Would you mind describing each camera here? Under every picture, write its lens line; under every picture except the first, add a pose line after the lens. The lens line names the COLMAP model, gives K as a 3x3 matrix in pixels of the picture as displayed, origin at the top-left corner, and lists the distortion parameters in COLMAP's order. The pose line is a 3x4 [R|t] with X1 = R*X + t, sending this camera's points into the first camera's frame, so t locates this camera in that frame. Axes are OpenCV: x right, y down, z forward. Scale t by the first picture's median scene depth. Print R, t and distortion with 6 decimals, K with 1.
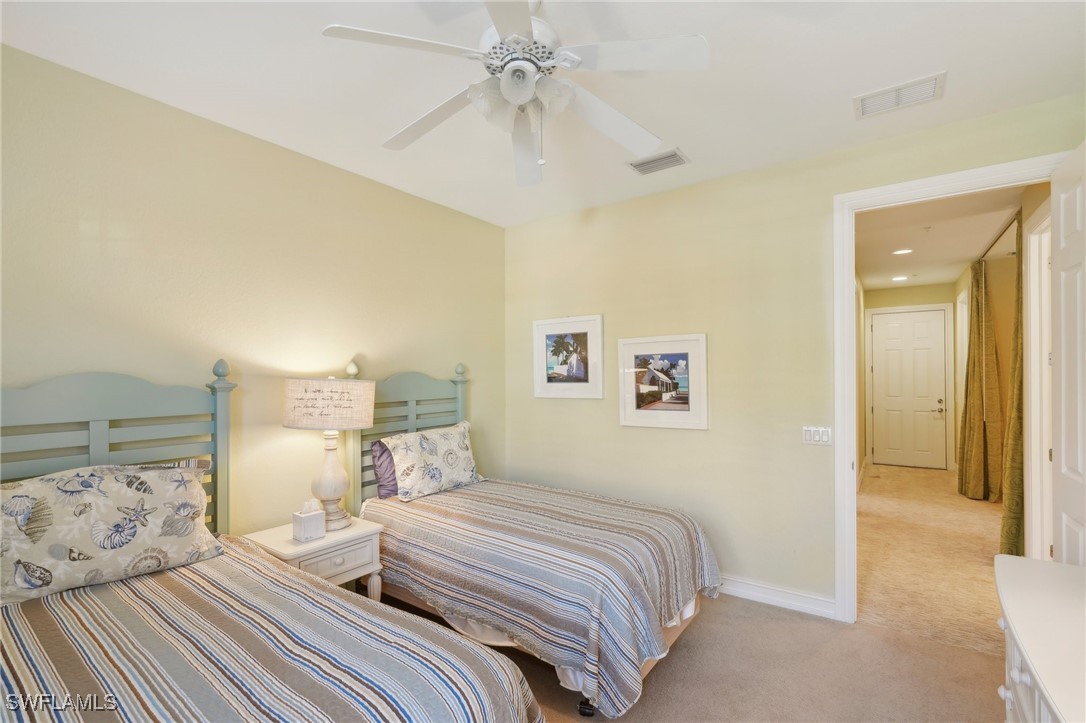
lens RADIAL K [[478.2, 0, 544.8], [0, 478.2, 372.3], [0, 0, 1]] dist [-0.009804, 0.004238]
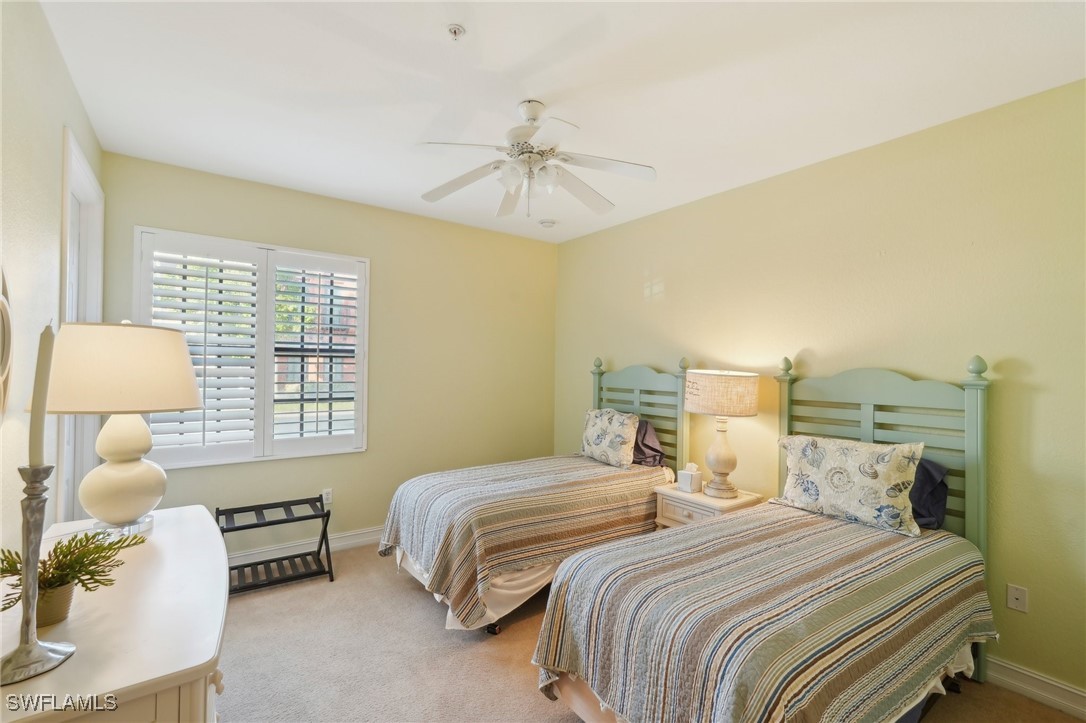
lens RADIAL K [[478.2, 0, 548.2], [0, 478.2, 357.7], [0, 0, 1]] dist [-0.009804, 0.004238]
pose [[-0.280091, -0.005111, -0.959960, 0.707418], [-0.006907, 0.999971, -0.003309, -0.013751], [0.959949, 0.005703, -0.280118, 0.777117]]
